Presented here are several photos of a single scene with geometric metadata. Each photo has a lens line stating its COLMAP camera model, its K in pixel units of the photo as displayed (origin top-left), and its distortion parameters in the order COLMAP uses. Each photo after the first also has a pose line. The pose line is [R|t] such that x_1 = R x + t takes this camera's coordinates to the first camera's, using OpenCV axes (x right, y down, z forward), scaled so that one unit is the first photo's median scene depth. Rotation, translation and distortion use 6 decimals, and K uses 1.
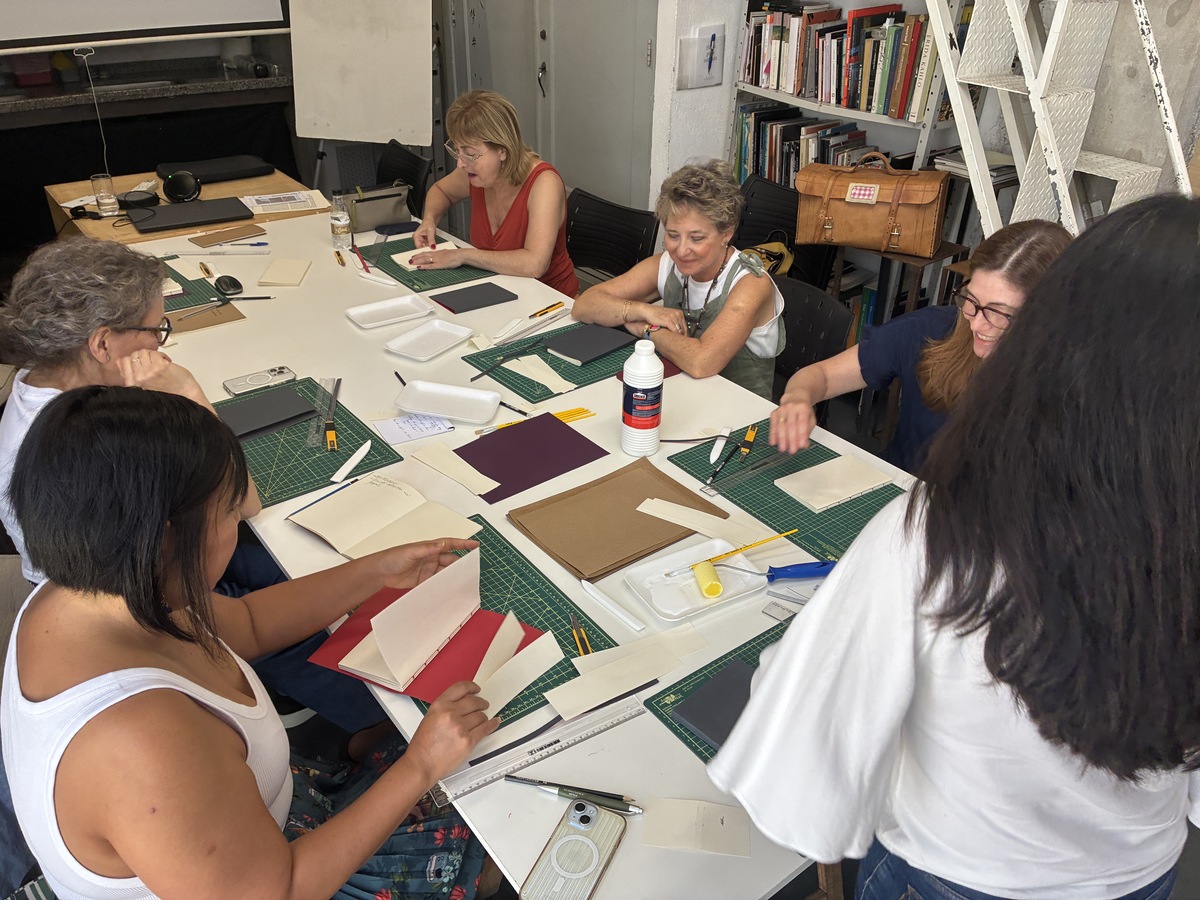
lens RADIAL K [[901.4, 0, 598.4], [0, 901.4, 449.2], [0, 0, 1]] dist [-0.000299, -0.009092]
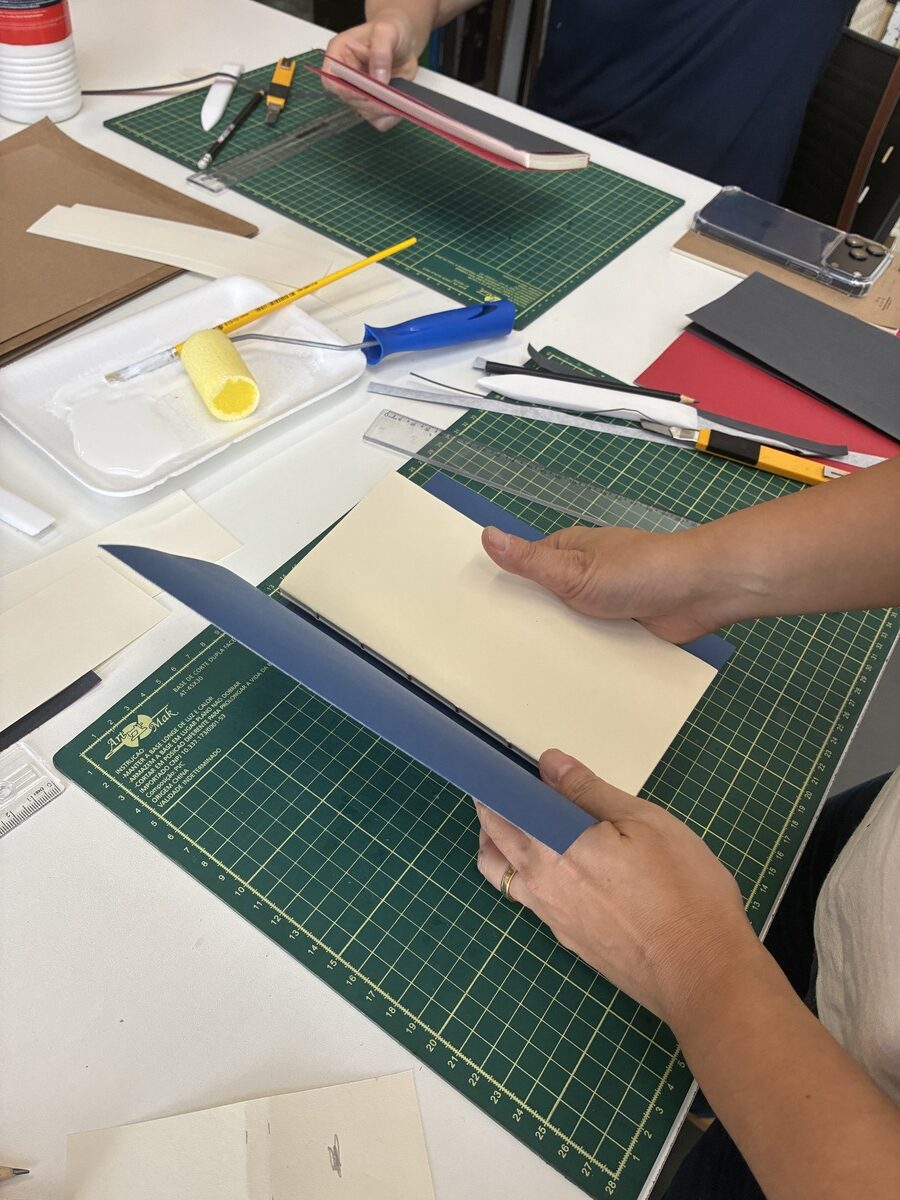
lens RADIAL K [[901.4, 0, 448.2], [0, 901.4, 598.9], [0, 0, 1]] dist [-0.000299, -0.009092]
pose [[0.946292, -0.181953, 0.267253, 0.087189], [0.079764, 0.932443, 0.352403, 0.098258], [-0.313319, -0.312160, 0.896877, 0.545434]]
